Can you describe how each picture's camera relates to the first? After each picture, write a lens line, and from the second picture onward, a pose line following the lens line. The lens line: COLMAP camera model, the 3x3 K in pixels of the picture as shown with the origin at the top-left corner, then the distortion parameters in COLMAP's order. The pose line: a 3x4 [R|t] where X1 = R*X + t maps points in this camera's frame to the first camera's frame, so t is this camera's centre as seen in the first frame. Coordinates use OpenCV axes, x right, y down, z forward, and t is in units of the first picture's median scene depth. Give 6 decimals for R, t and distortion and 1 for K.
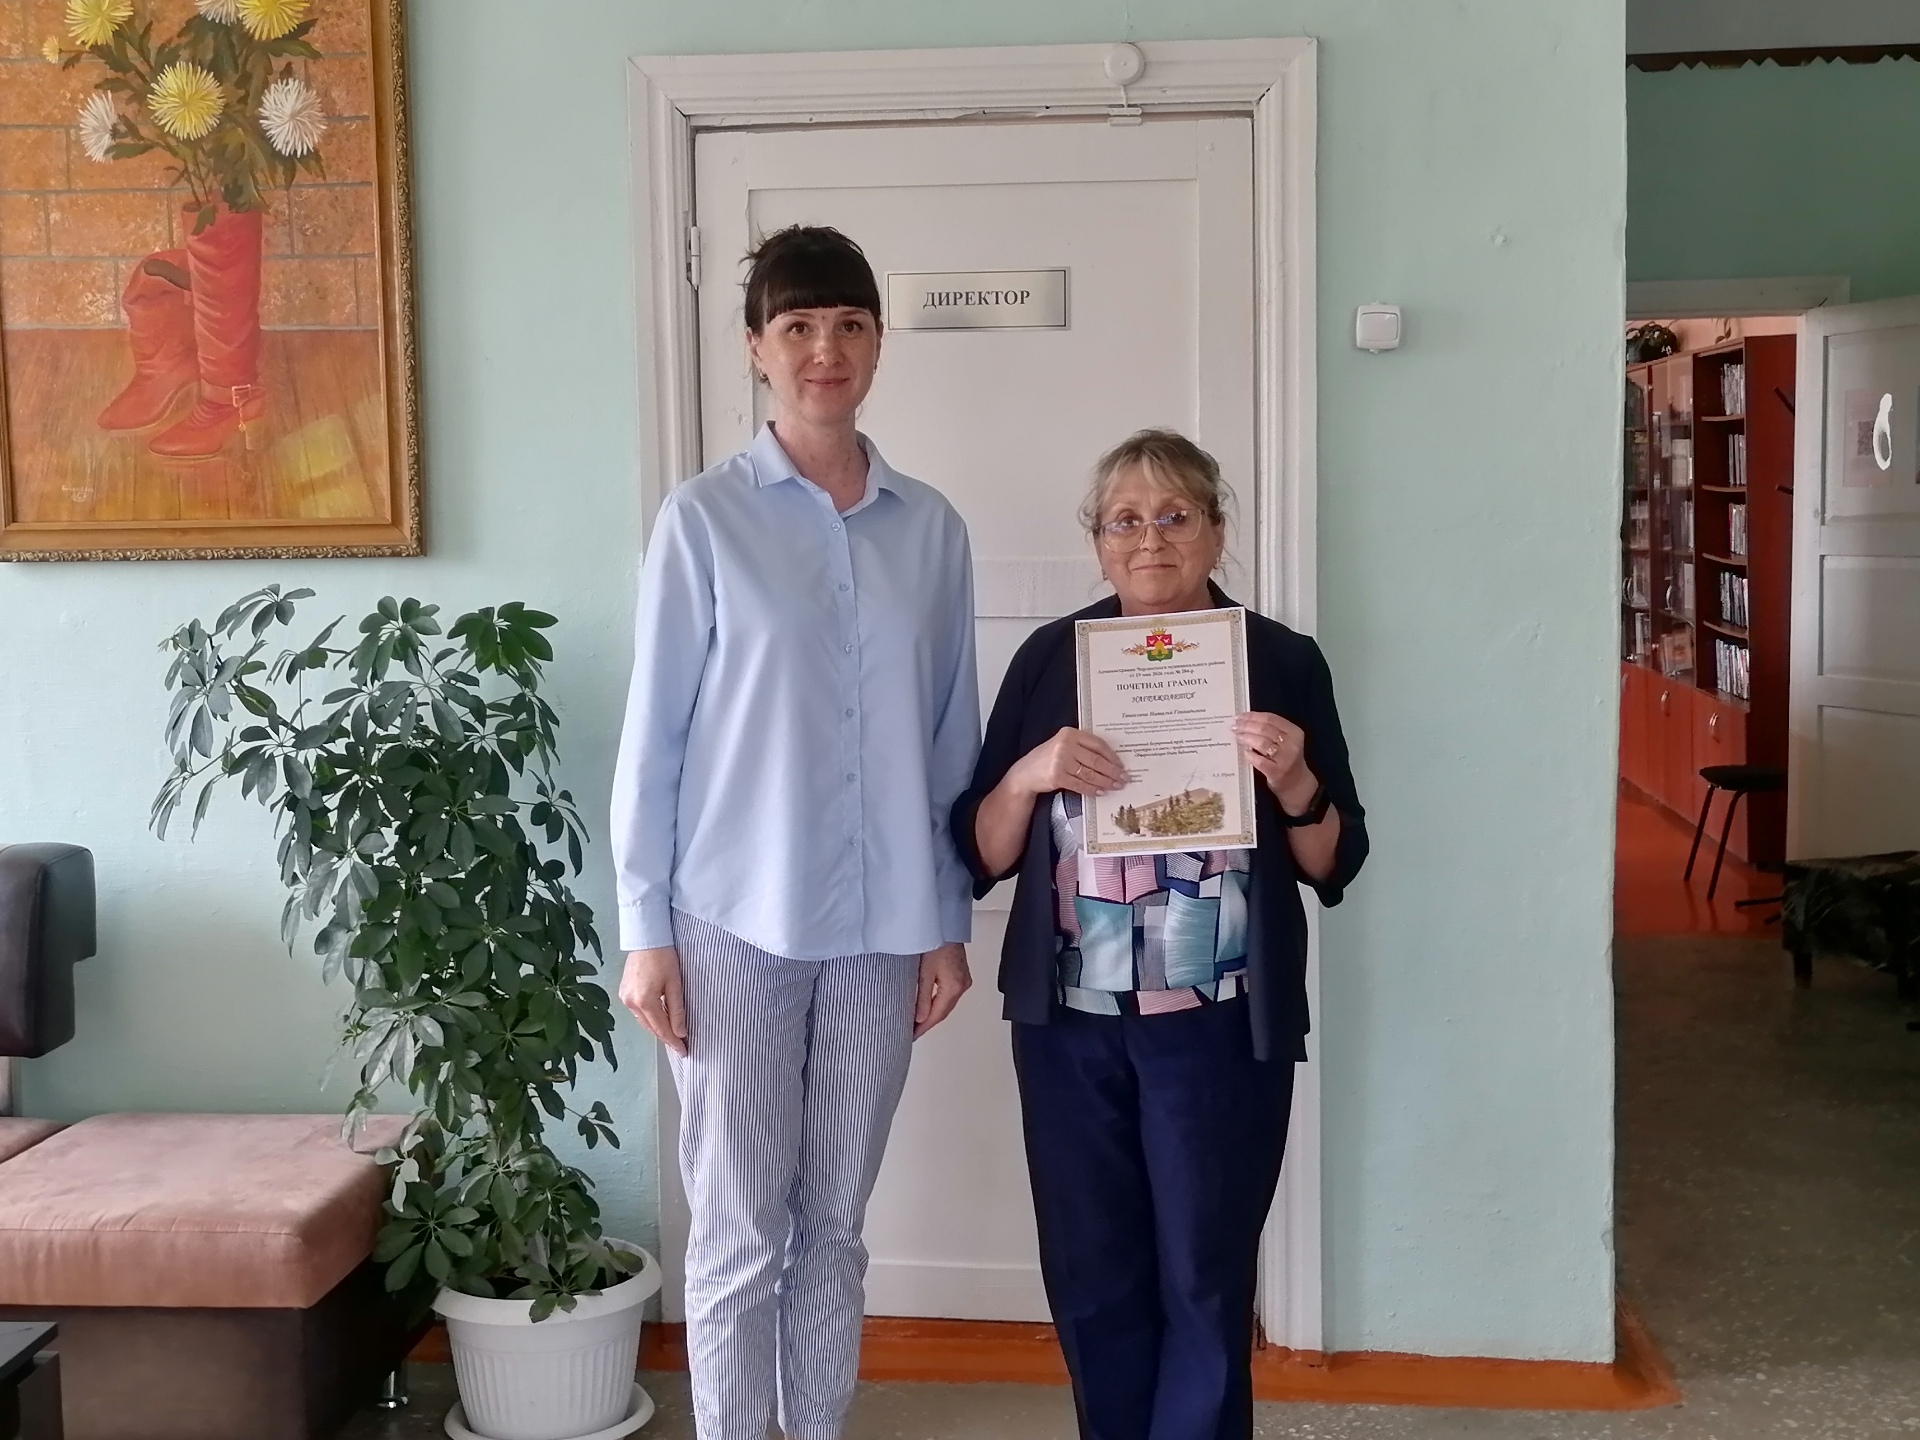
lens RADIAL K [[2444.4, 0, 945.7], [0, 2444.4, 715.1], [0, 0, 1]] dist [0.053718, 0.000000]
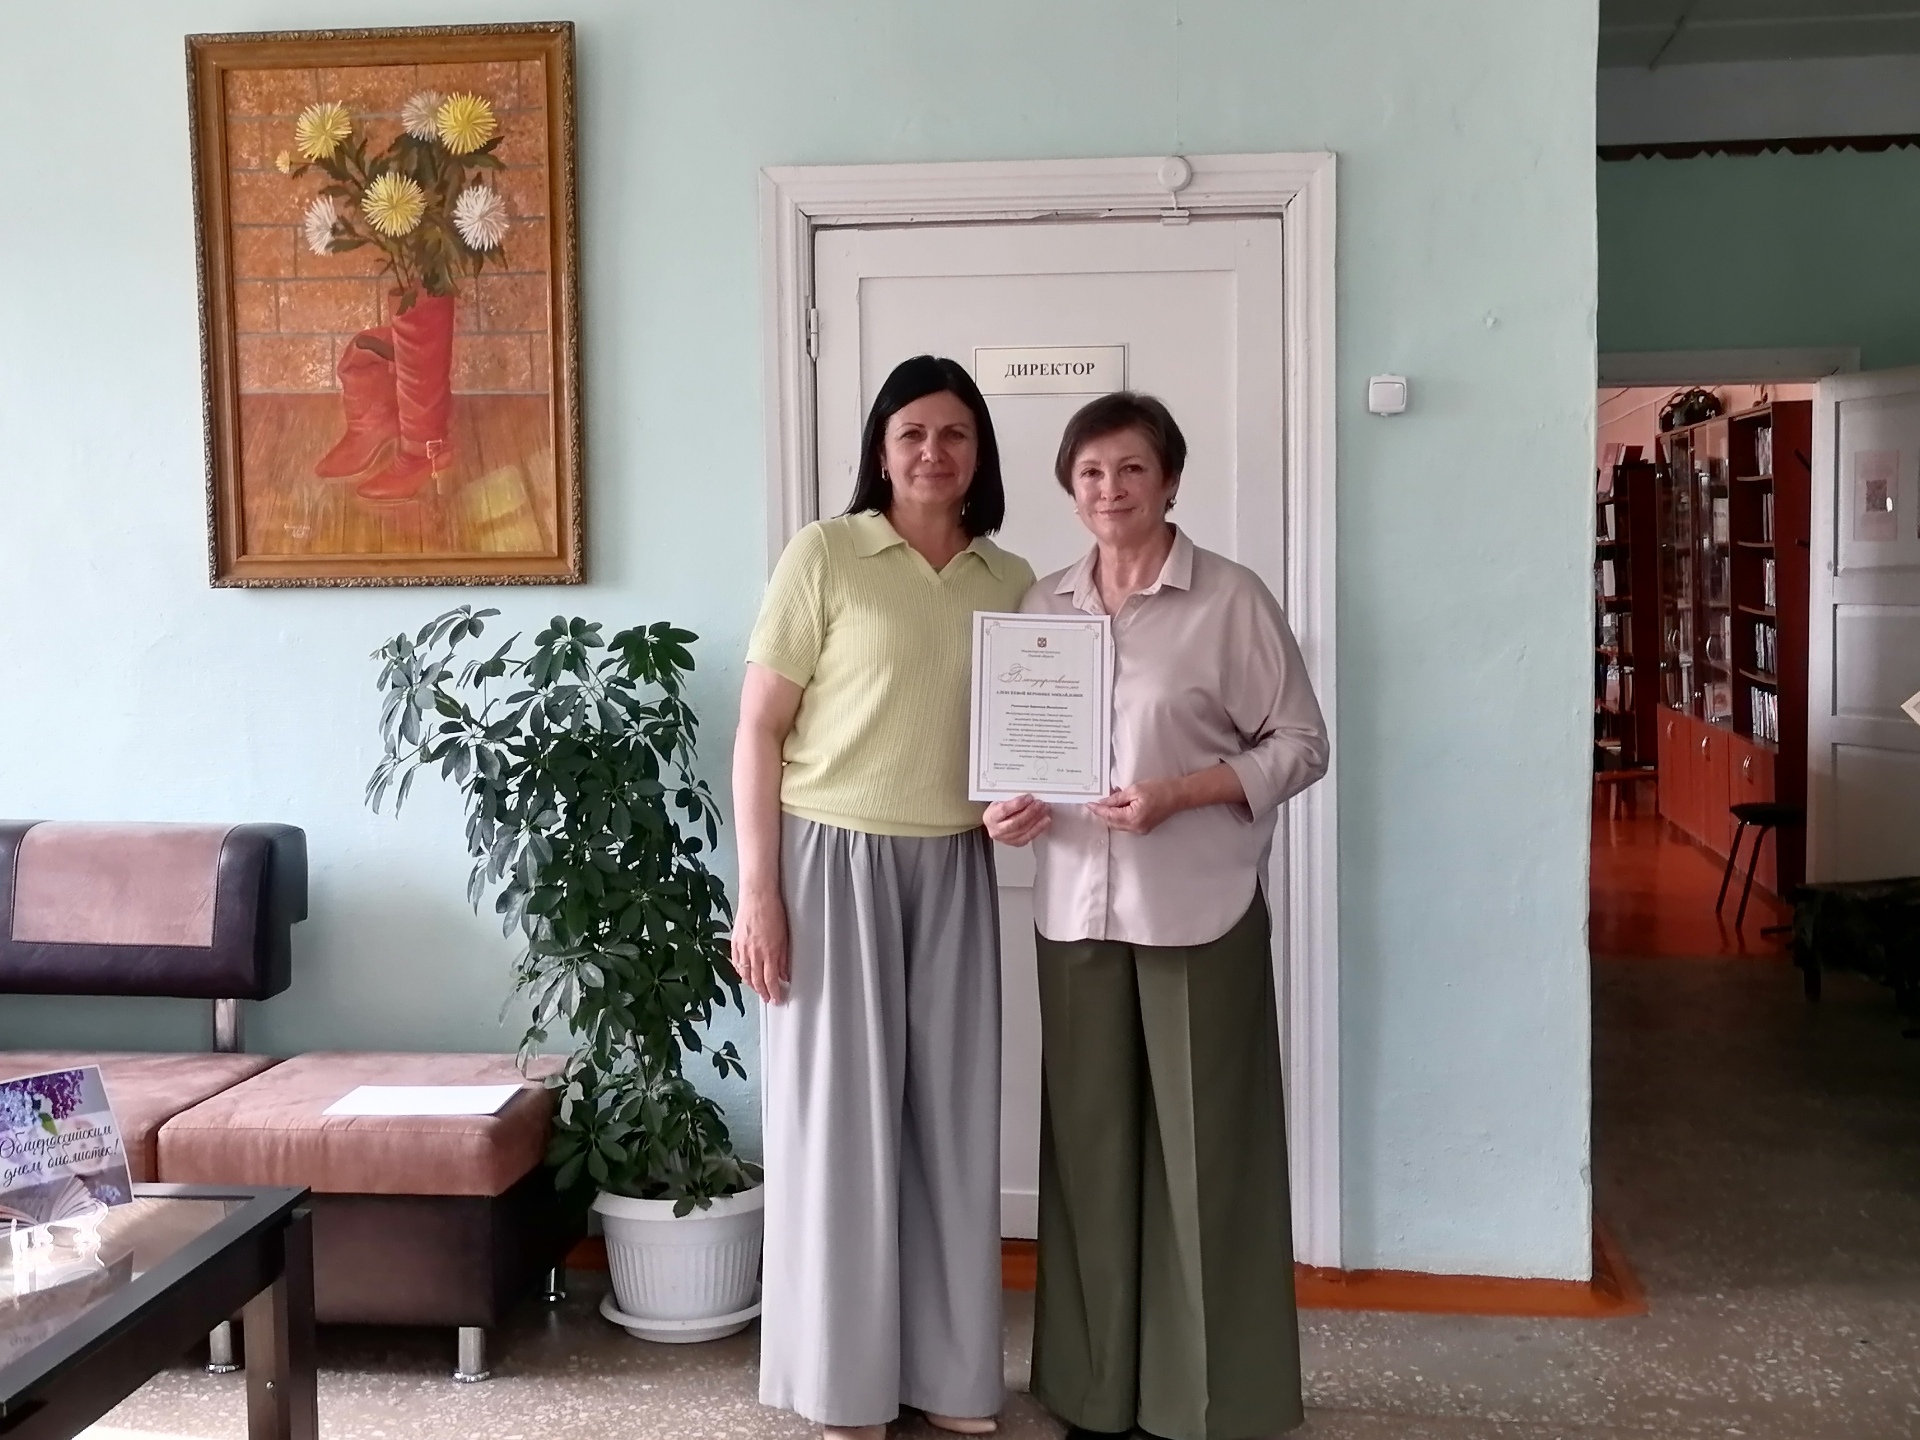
lens RADIAL K [[2444.4, 0, 929.0], [0, 2444.4, 729.4], [0, 0, 1]] dist [0.053718, 0.000000]
pose [[0.999247, 0.008229, -0.037924, -0.000400], [-0.008933, 0.999790, -0.018423, 0.026165], [0.037765, 0.018748, 0.999111, -0.180743]]
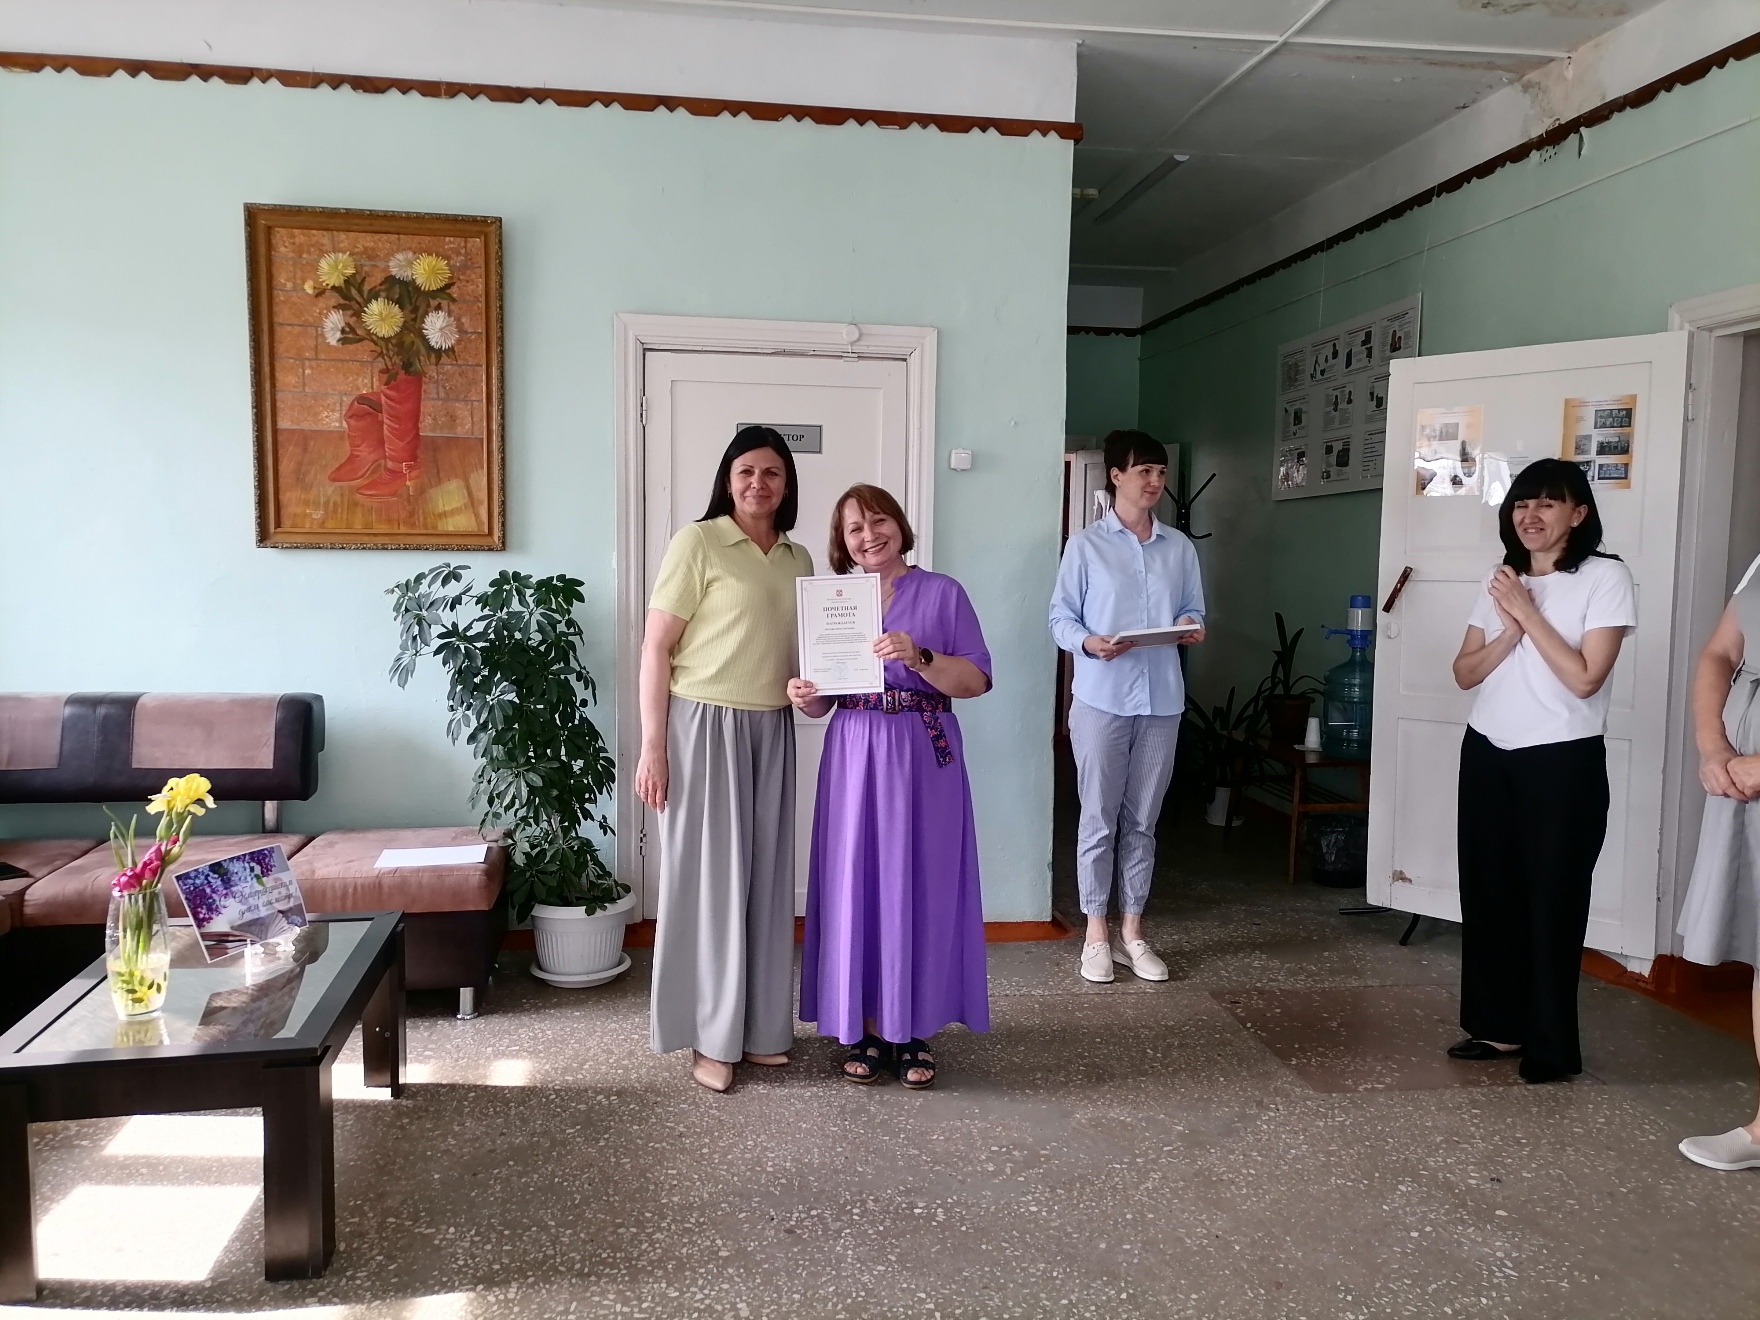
lens RADIAL K [[1386.7, 0, 892.2], [0, 1386.7, 659.1], [0, 0, 1]] dist [0.059205, -0.033079]
pose [[0.966133, 0.006969, 0.257950, -0.202294], [-0.008030, 0.999963, 0.003060, 0.018771], [-0.257919, -0.005027, 0.966153, -0.197646]]
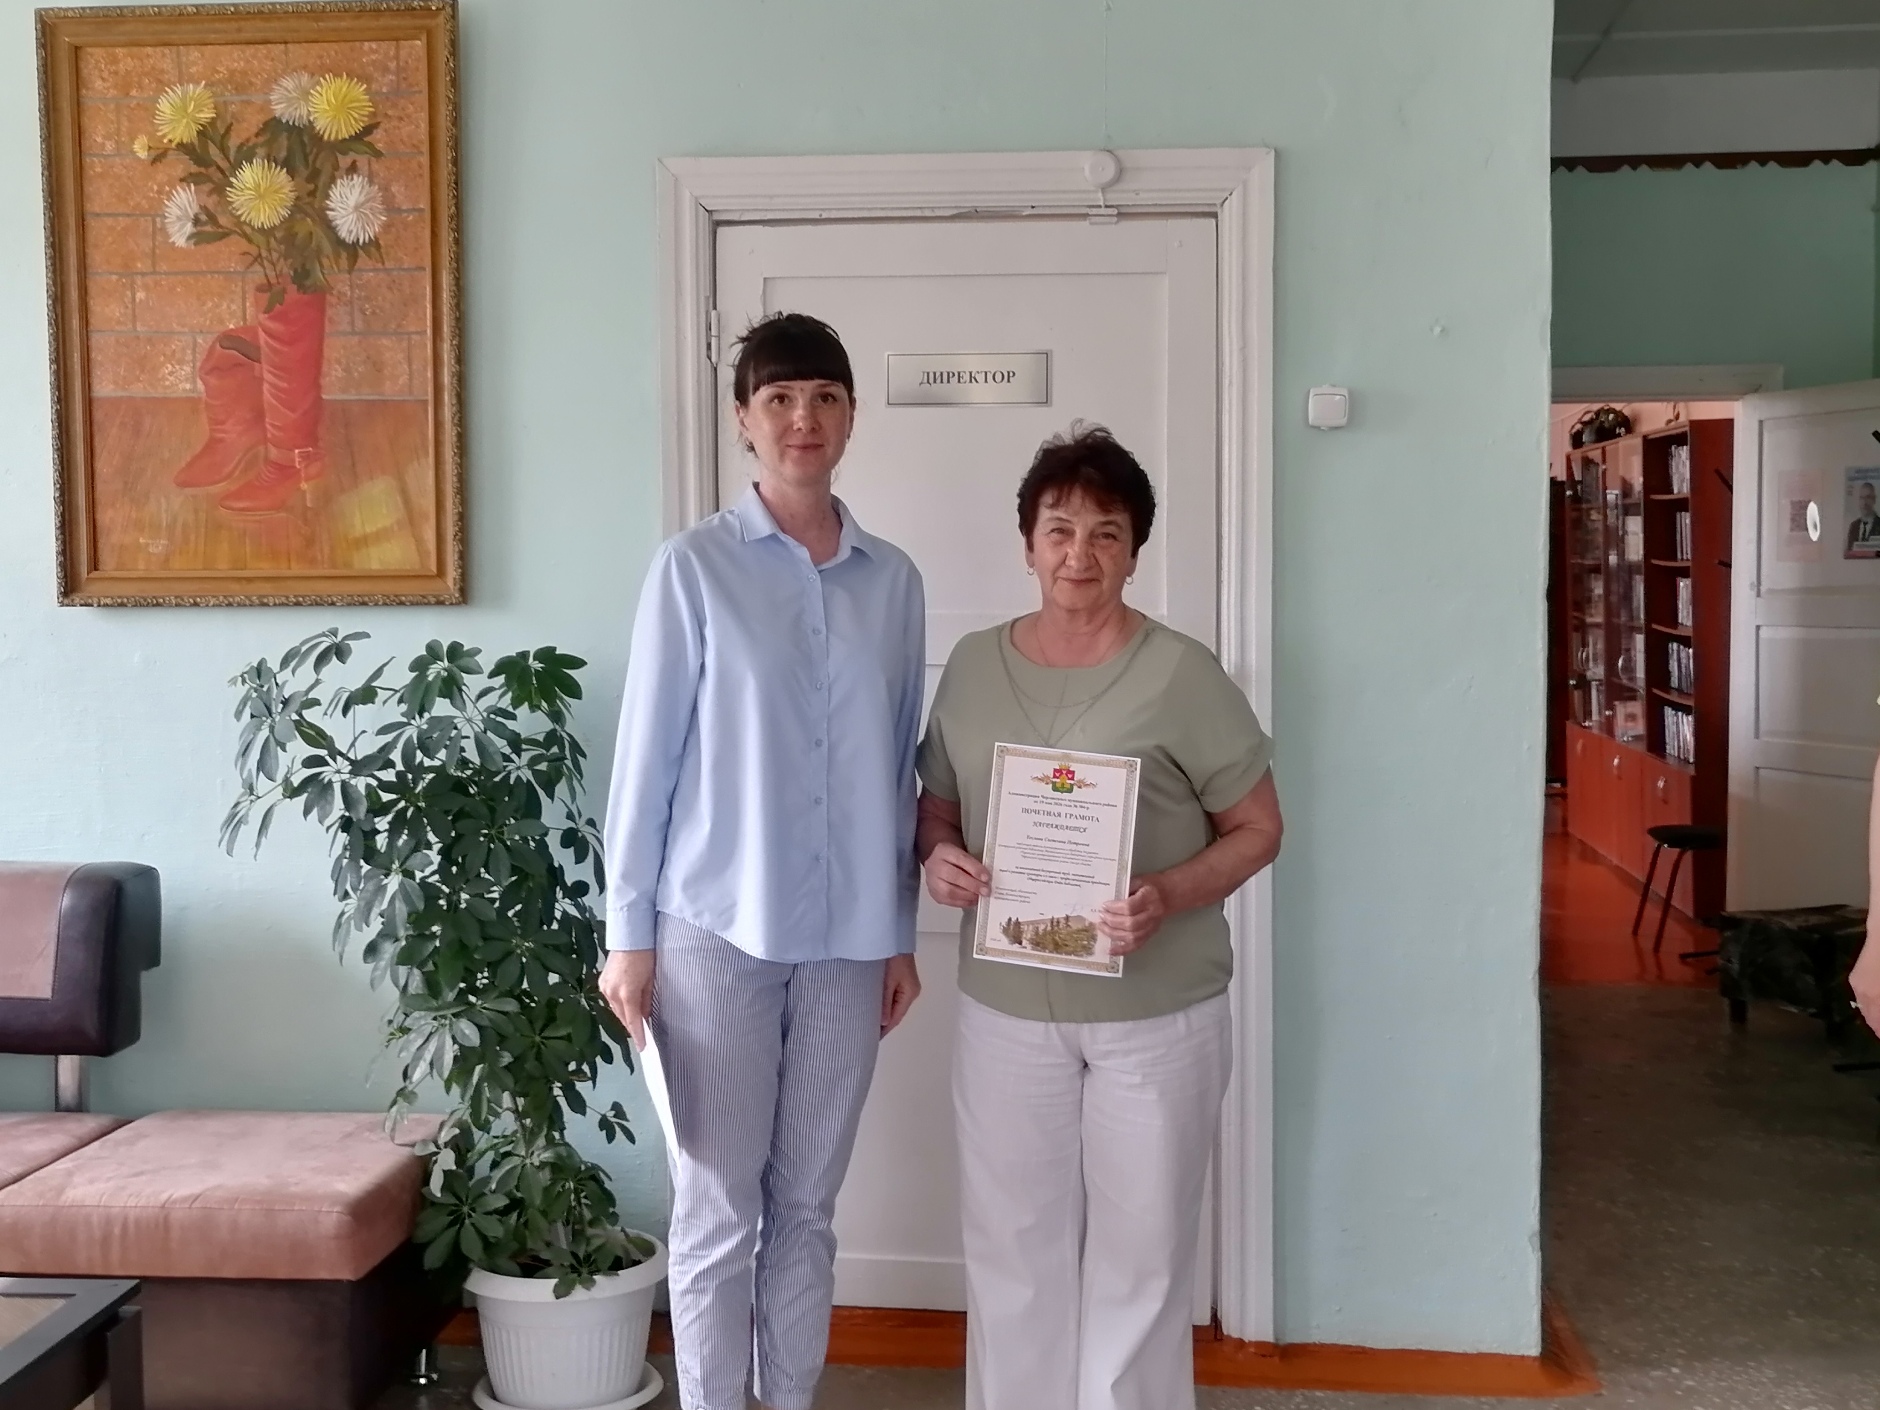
lens RADIAL K [[2393.5, 0, 918.6], [0, 2393.5, 696.9], [0, 0, 1]] dist [0.053718, 0.000000]
pose [[0.999911, 0.012643, -0.004228, -0.004007], [-0.012778, 0.999353, -0.033625, 0.010466], [0.003800, 0.033676, 0.999426, -0.077714]]
